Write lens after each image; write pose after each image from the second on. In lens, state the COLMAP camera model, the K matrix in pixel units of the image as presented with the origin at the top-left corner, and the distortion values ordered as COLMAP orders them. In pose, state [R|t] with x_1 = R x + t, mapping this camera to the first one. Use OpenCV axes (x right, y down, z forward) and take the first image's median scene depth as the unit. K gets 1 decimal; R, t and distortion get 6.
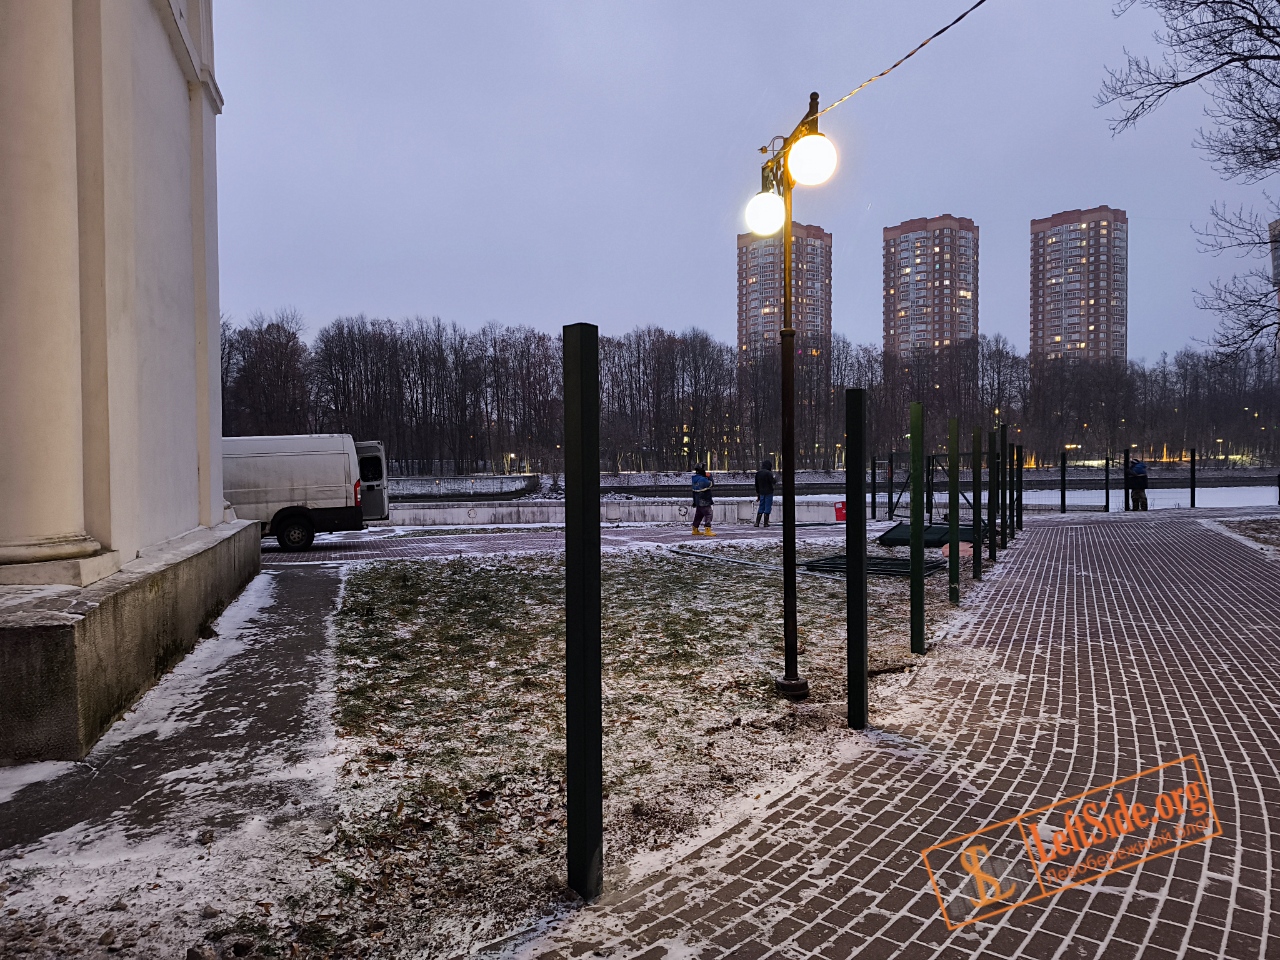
lens RADIAL K [[843.6, 0, 642.1], [0, 843.6, 478.8], [0, 0, 1]] dist [0.014957, -0.005195]
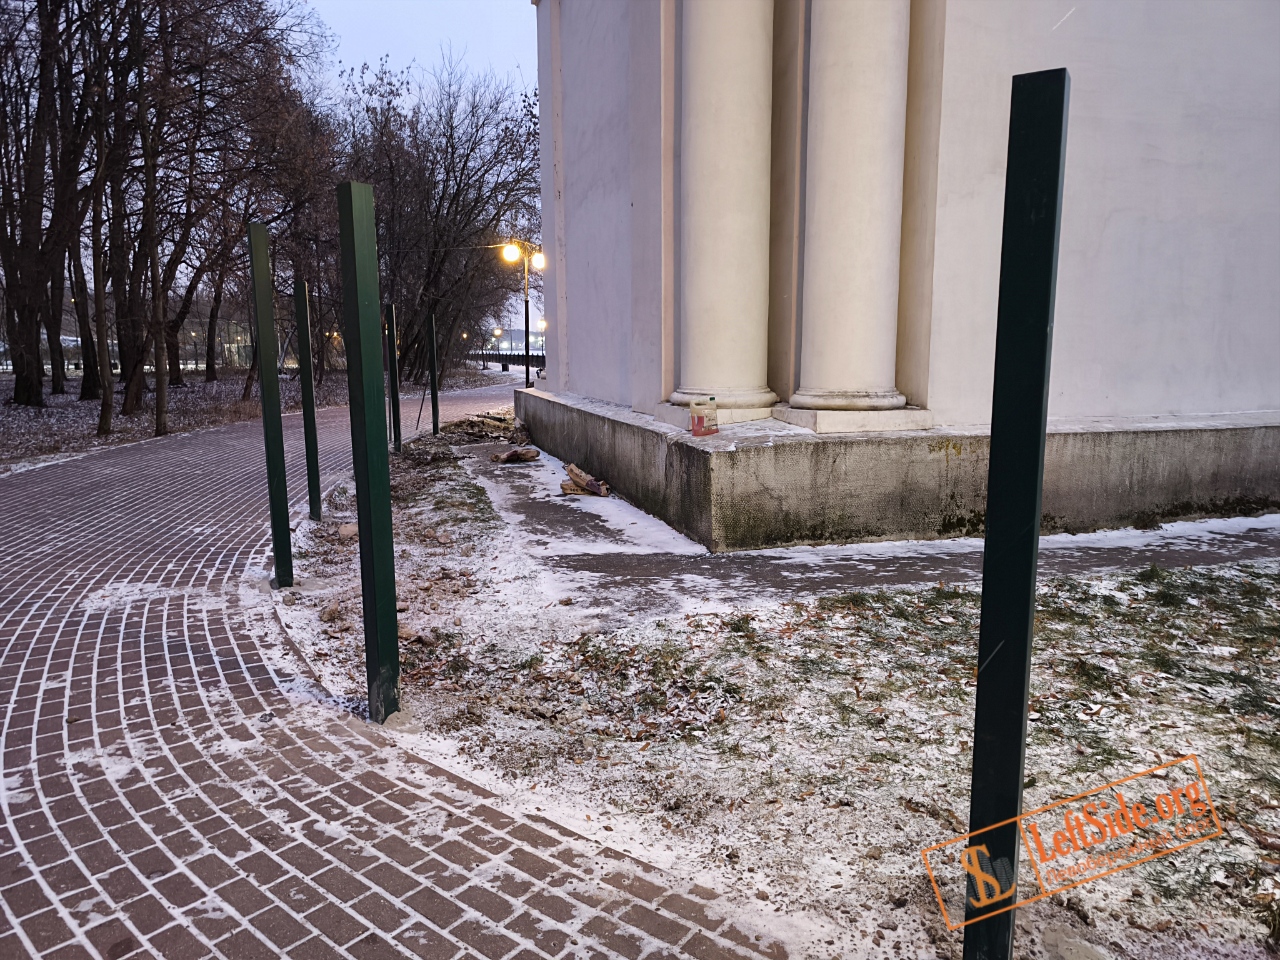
lens RADIAL K [[843.6, 0, 642.2], [0, 843.6, 478.2], [0, 0, 1]] dist [0.014957, -0.005195]
pose [[0.002031, 0.165578, -0.986195, 0.776050], [-0.012250, 0.986127, 0.165542, -0.009602], [0.999923, 0.011745, 0.004031, 1.048488]]
